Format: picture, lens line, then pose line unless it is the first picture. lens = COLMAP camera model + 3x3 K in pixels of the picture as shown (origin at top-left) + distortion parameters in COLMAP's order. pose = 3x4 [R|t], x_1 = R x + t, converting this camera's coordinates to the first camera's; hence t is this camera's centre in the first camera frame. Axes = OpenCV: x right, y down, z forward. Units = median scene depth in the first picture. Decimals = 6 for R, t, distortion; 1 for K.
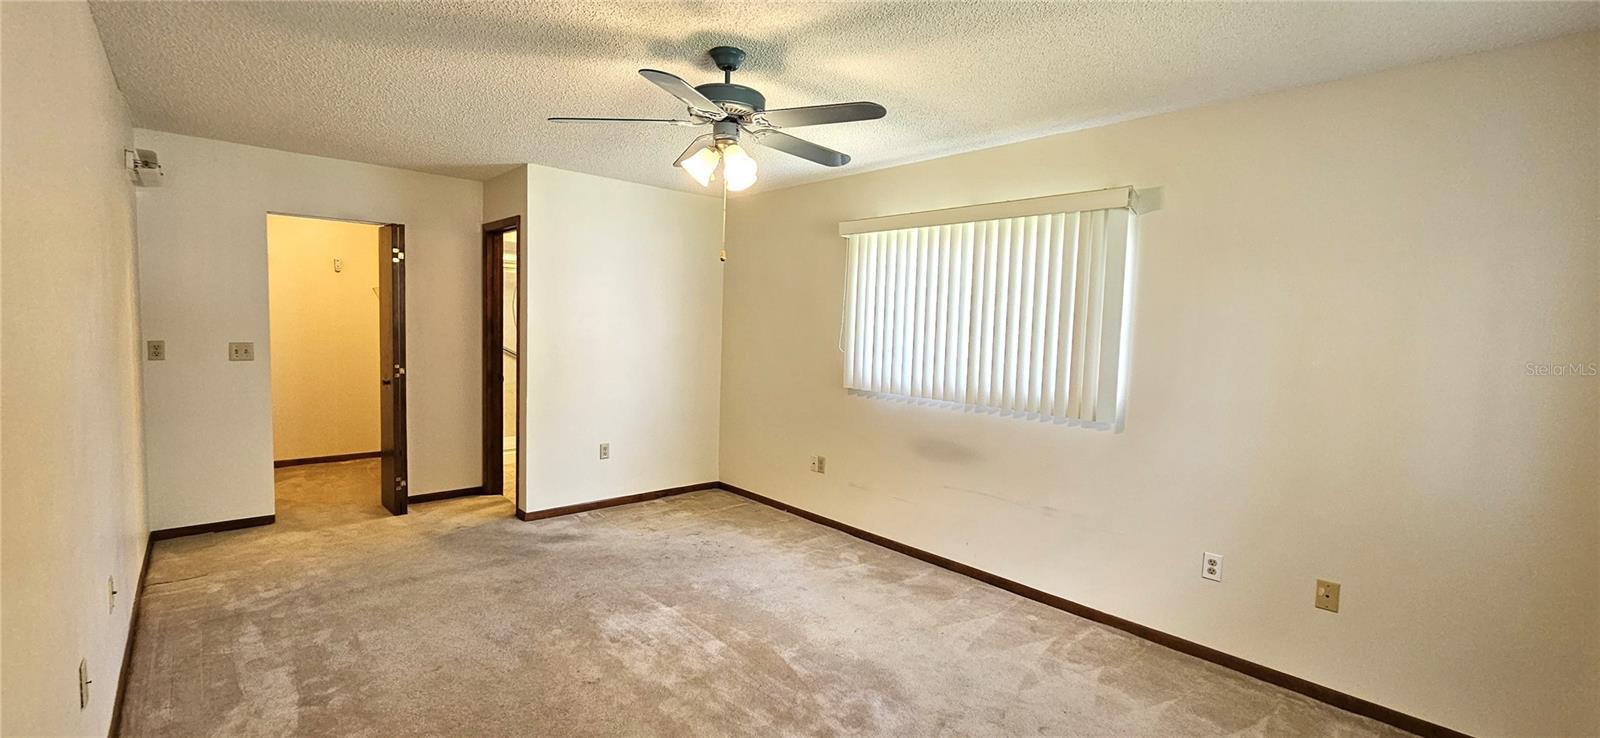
lens RADIAL K [[657.2, 0, 798.0], [0, 657.2, 373.6], [0, 0, 1]] dist [-0.002714, 0.001377]
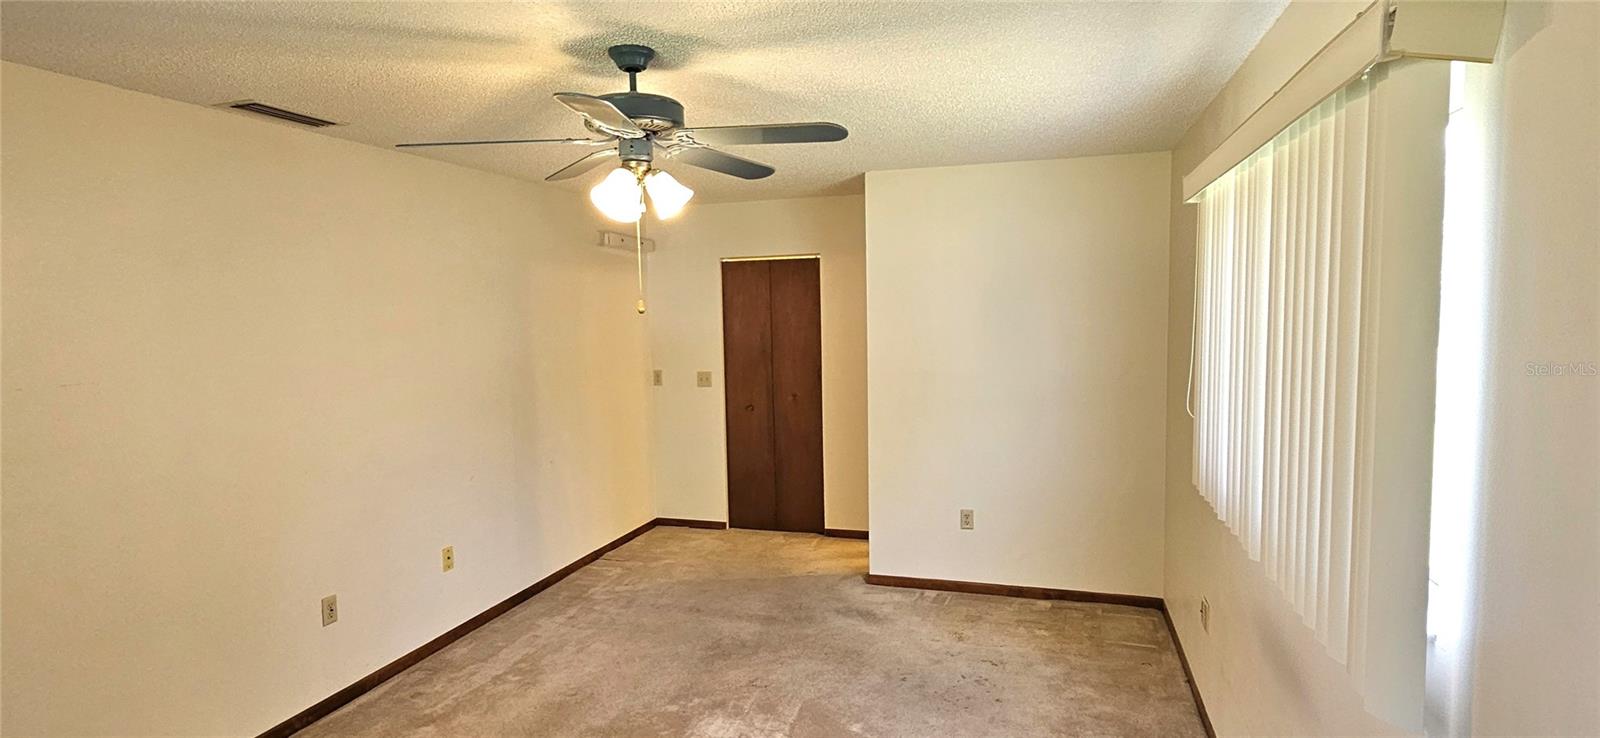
lens RADIAL K [[812.6, 0, 800.2], [0, 812.6, 364.6], [0, 0, 1]] dist [-0.001693, -0.000286]
pose [[0.508387, 0.020039, -0.860895, 0.578745], [-0.032444, 0.999465, 0.004105, -0.083085], [0.860517, 0.025844, 0.508766, 0.465954]]
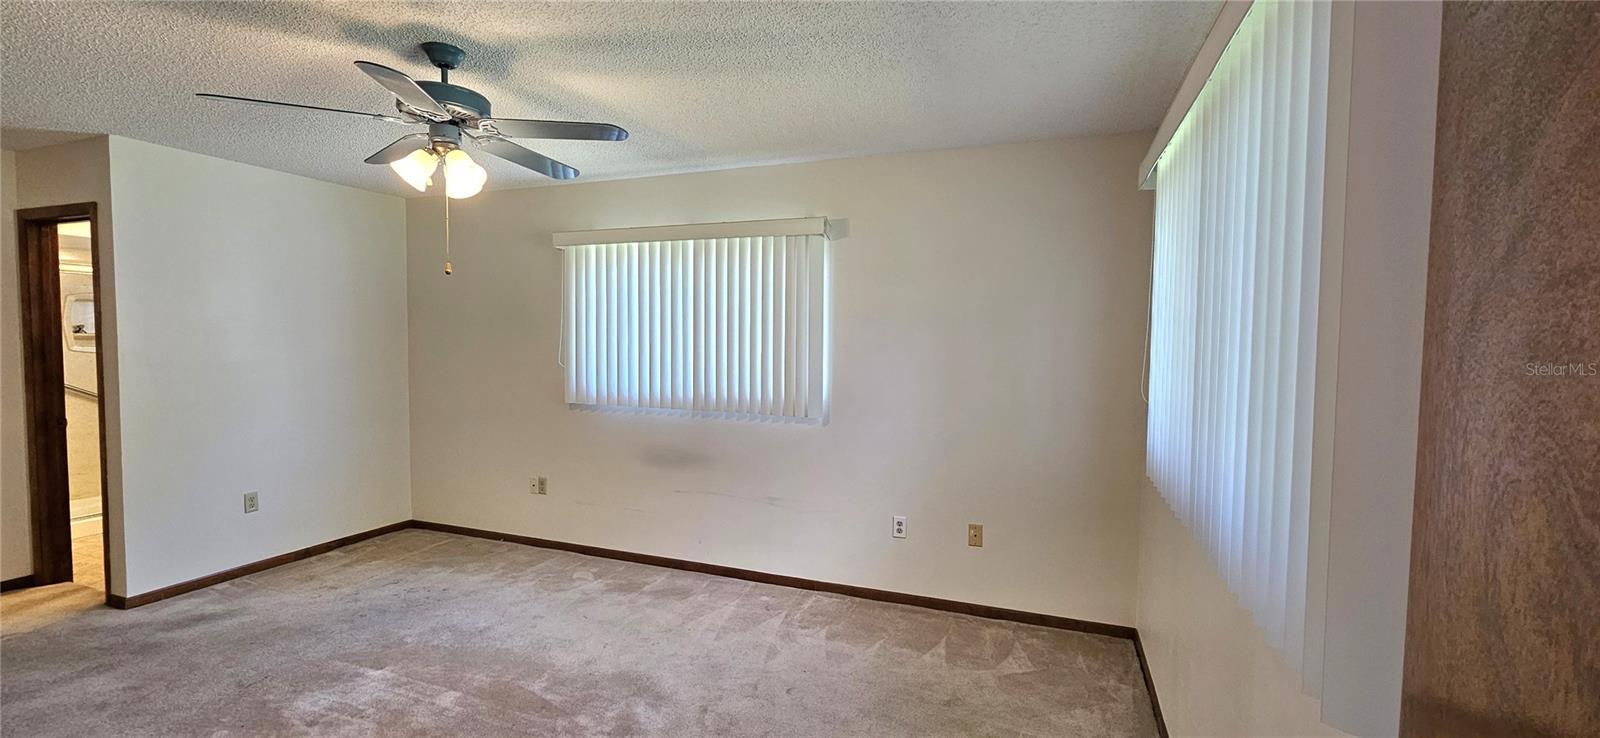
lens RADIAL K [[657.2, 0, 801.1], [0, 657.2, 372.0], [0, 0, 1]] dist [-0.002714, 0.001377]
pose [[0.893486, -0.046161, 0.446713, -0.061573], [0.053098, 0.998585, -0.003015, -0.003227], [-0.445941, 0.026413, 0.894672, -0.027400]]
